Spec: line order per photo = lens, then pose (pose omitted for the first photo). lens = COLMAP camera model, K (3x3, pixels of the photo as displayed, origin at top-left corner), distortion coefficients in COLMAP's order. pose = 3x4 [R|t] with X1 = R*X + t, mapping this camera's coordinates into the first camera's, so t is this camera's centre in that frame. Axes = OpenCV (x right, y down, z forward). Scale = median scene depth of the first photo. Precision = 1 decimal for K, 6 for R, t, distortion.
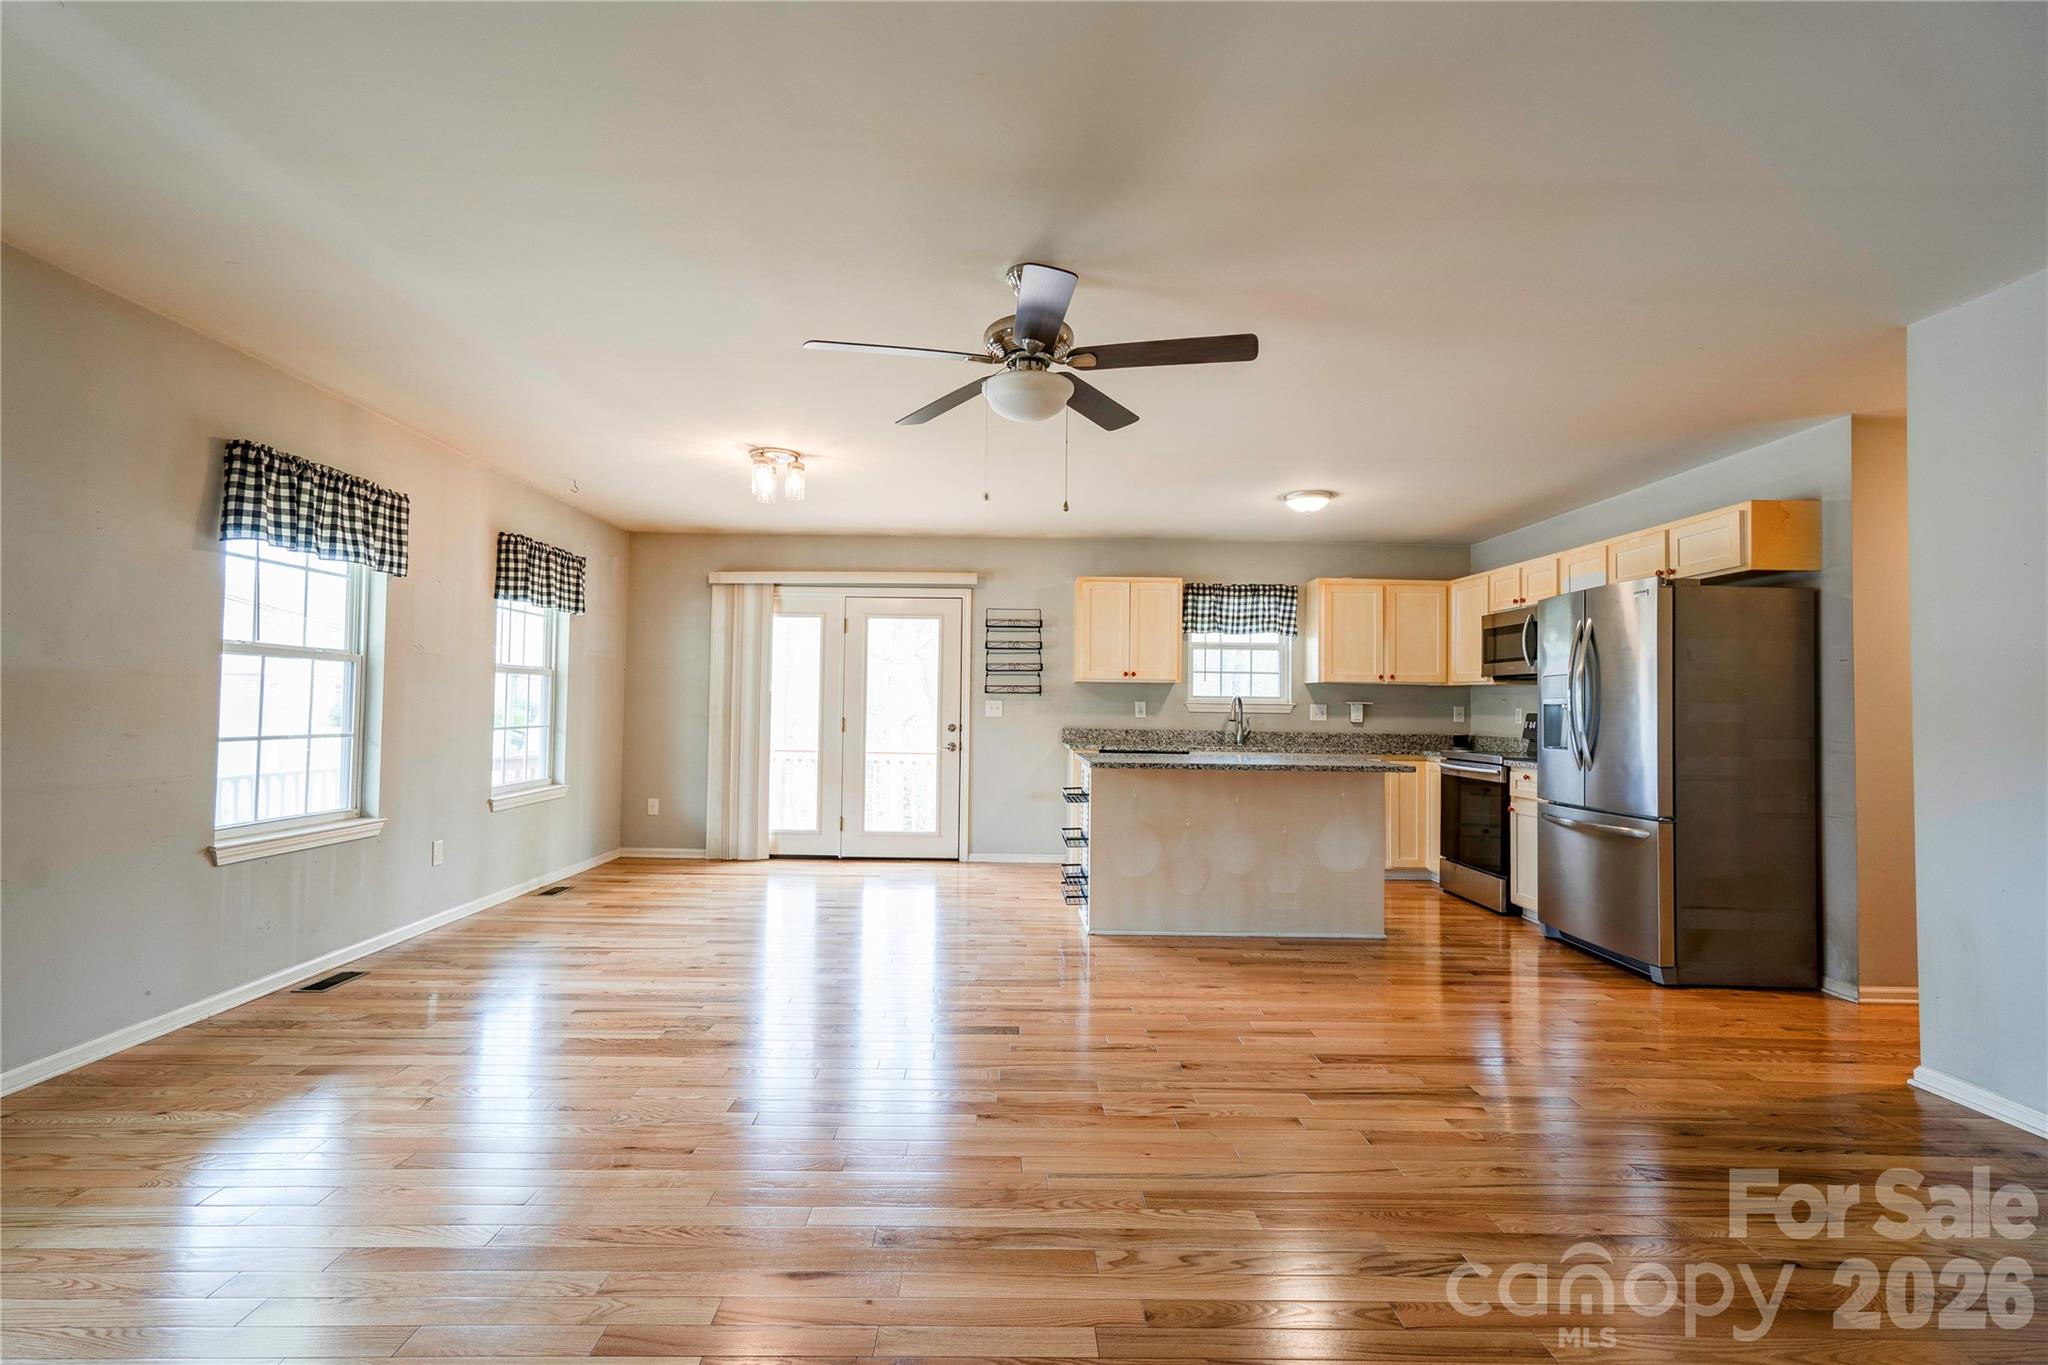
lens RADIAL K [[942.5, 0, 1007.5], [0, 942.5, 679.2], [0, 0, 1]] dist [0.001187, 0.008086]
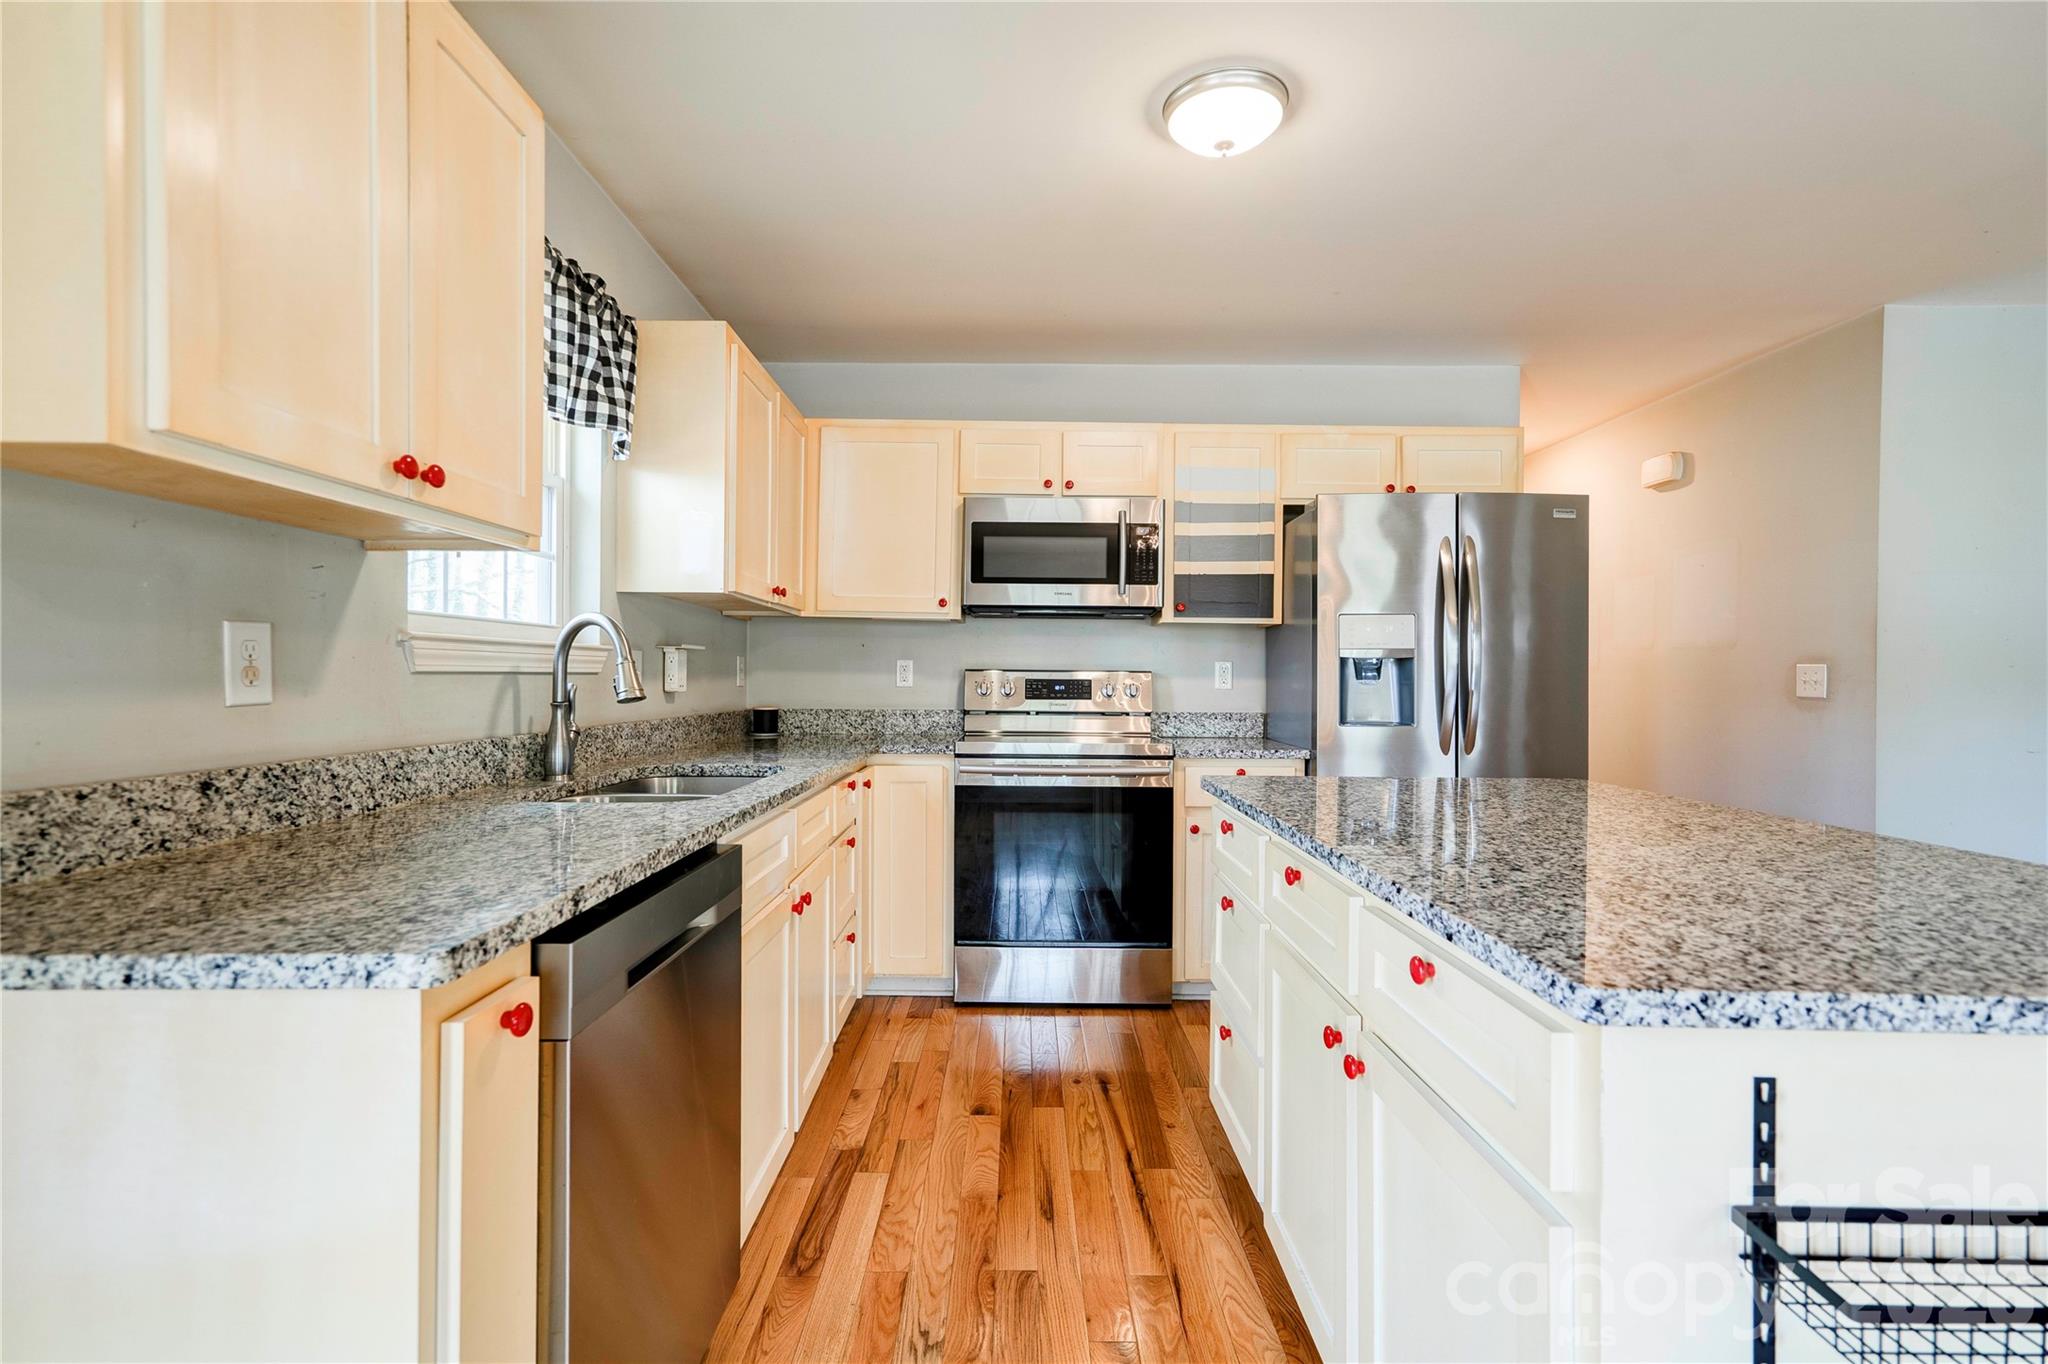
lens RADIAL K [[942.5, 0, 1009.6], [0, 942.5, 671.7], [0, 0, 1]] dist [0.001187, 0.008086]
pose [[0.011288, -0.010840, 0.999878, -0.056437], [-0.037807, 0.999222, 0.011259, 0.027265], [-0.999221, -0.037930, 0.010869, 0.887392]]
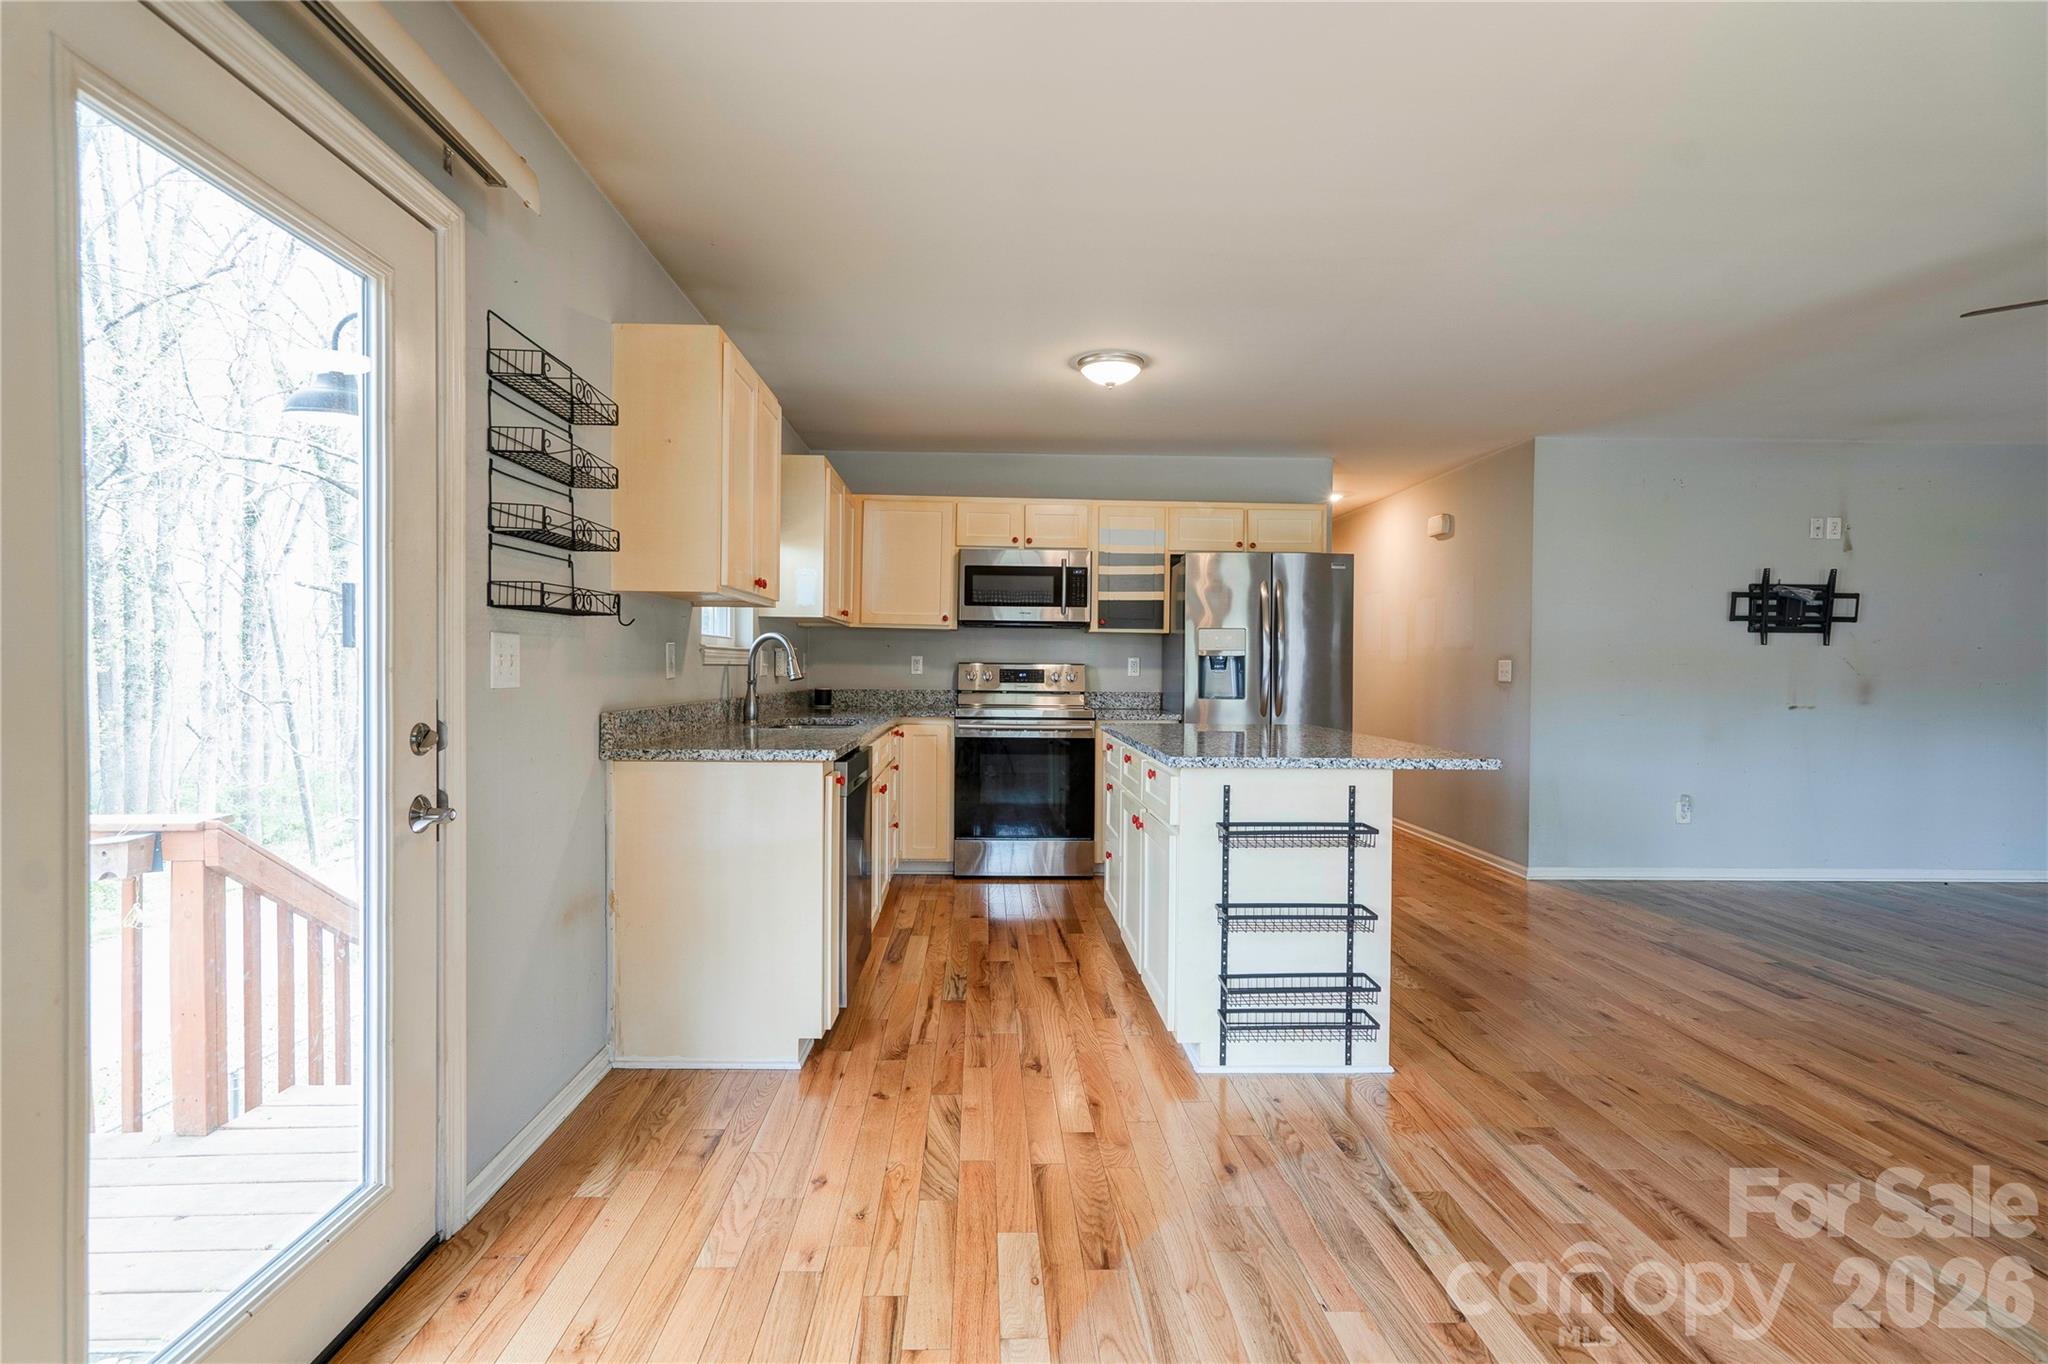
lens RADIAL K [[942.5, 0, 1005.3], [0, 942.5, 679.1], [0, 0, 1]] dist [0.001187, 0.008086]
pose [[-0.021701, -0.028105, 0.999369, -0.329333], [-0.039954, 0.998831, 0.027222, 0.023601], [-0.998966, -0.039338, -0.022798, 0.897635]]
